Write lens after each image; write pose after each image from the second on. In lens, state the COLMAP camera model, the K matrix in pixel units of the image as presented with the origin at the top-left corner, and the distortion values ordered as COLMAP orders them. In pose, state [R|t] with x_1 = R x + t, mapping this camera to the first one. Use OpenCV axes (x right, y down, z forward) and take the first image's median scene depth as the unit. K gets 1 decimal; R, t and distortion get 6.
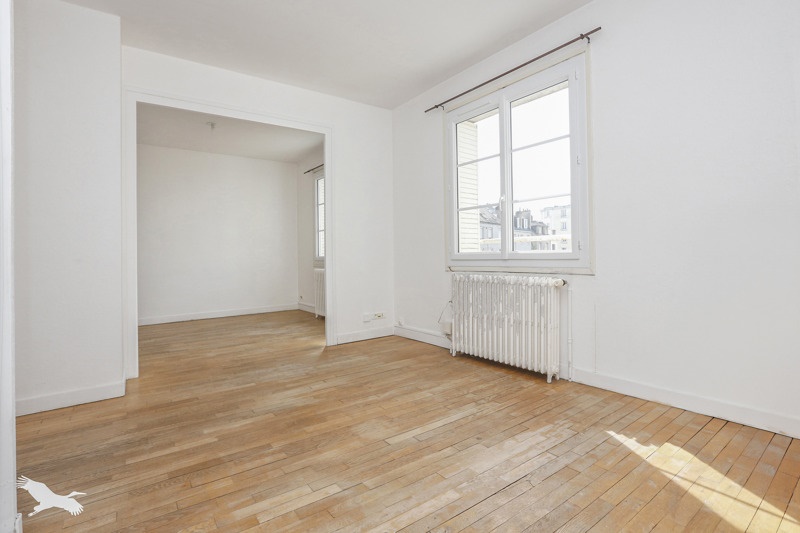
lens RADIAL K [[362.1, 0, 397.9], [0, 362.1, 272.4], [0, 0, 1]] dist [-0.024409, 0.002833]
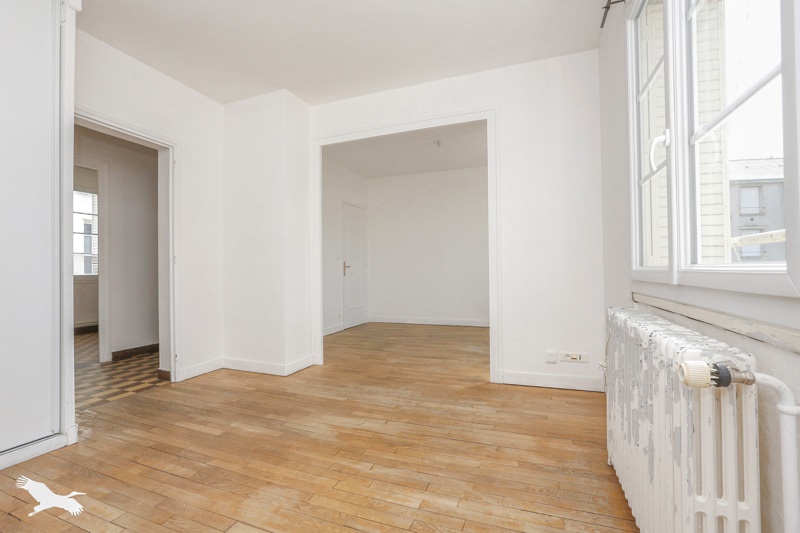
lens RADIAL K [[362.1, 0, 398.7], [0, 362.1, 257.8], [0, 0, 1]] dist [-0.024409, 0.002833]
pose [[0.564083, -0.010865, -0.825646, 0.559823], [-0.040888, 0.998319, -0.041072, -0.044863], [0.824705, 0.056928, 0.562691, 0.610916]]
